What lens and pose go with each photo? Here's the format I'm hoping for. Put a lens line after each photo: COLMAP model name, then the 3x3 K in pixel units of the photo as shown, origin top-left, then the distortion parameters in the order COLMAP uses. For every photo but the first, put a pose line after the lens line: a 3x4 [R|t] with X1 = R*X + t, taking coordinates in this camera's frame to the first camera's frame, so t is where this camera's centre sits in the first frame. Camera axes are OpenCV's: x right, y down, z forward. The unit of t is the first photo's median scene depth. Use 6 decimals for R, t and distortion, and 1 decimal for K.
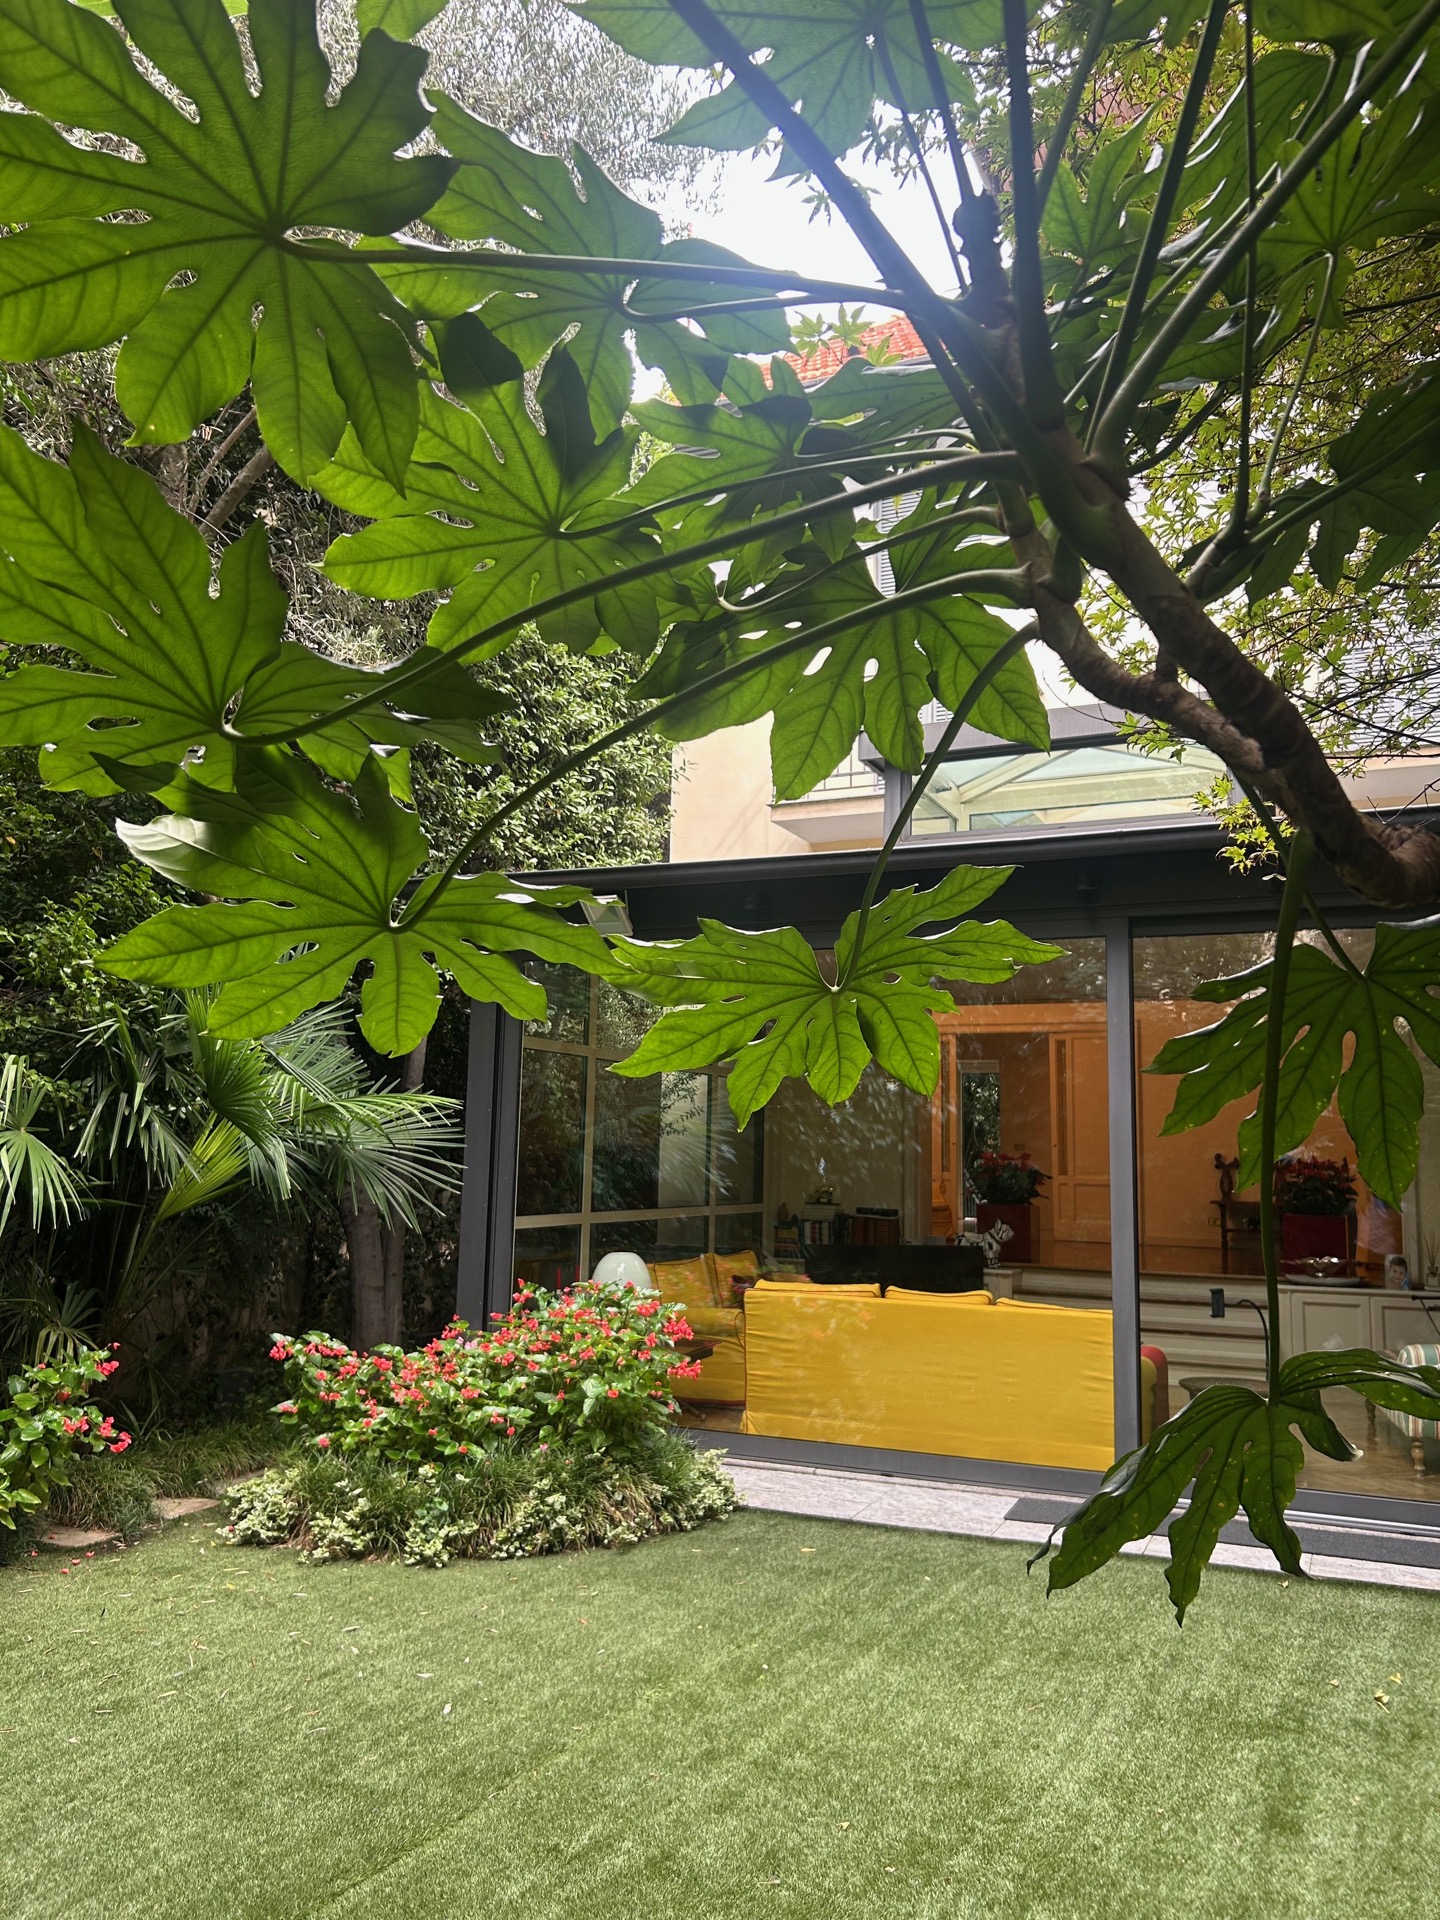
lens RADIAL K [[1449.1, 0, 715.7], [0, 1449.1, 965.7], [0, 0, 1]] dist [0.046227, -0.054386]
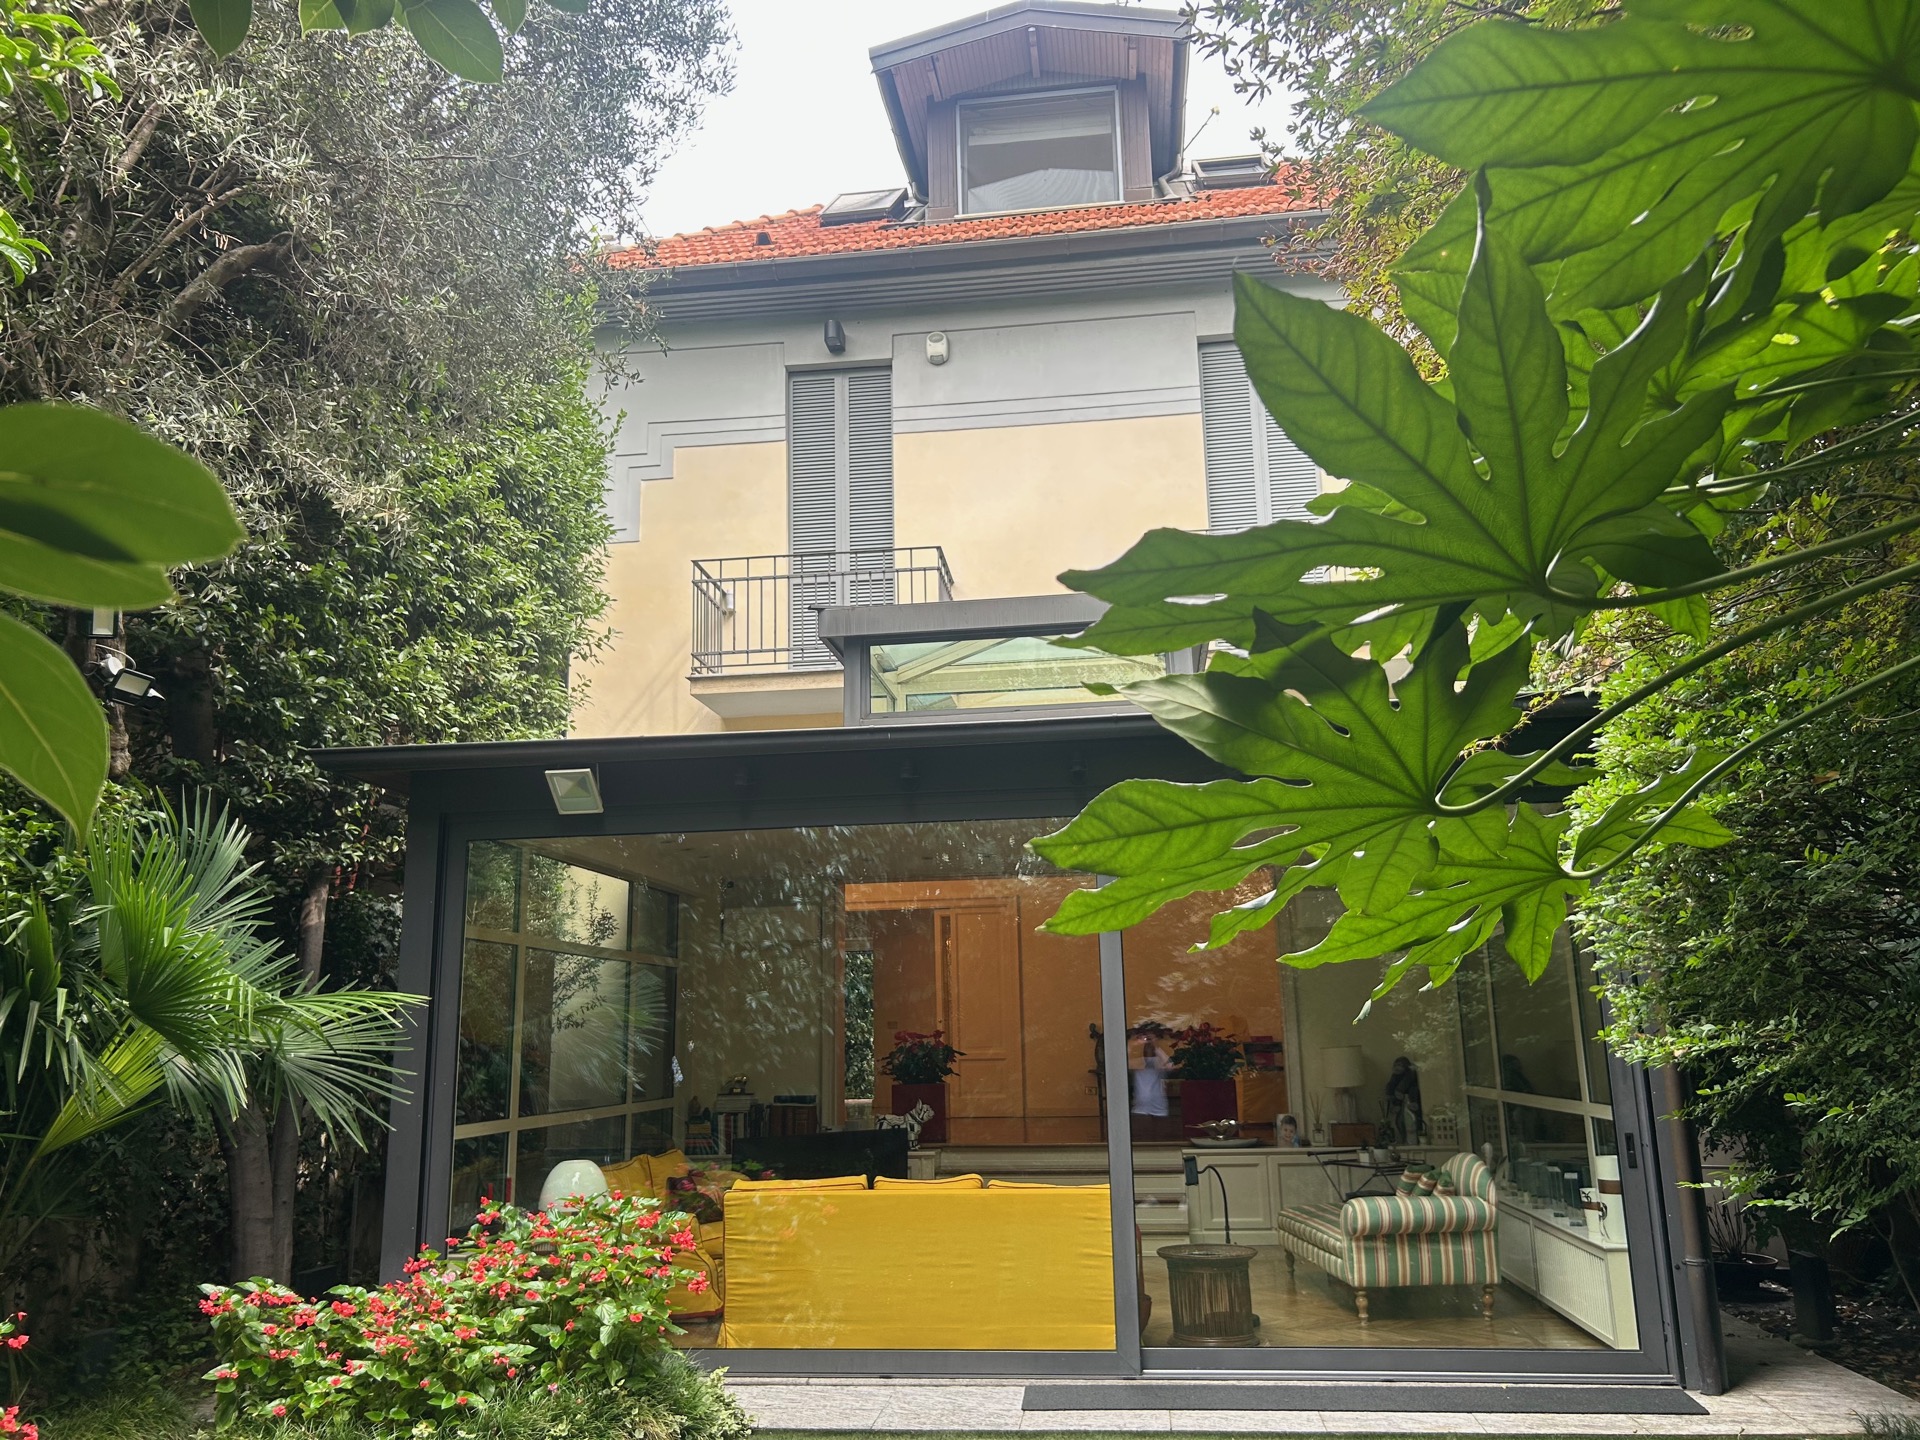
lens RADIAL K [[1449.1, 0, 958.0], [0, 1449.1, 723.3], [0, 0, 1]] dist [0.046227, -0.054386]
pose [[0.955084, 0.023967, 0.295365, -0.147816], [0.000451, 0.996605, -0.082327, -0.001009], [-0.296335, 0.078762, 0.951831, 0.041505]]
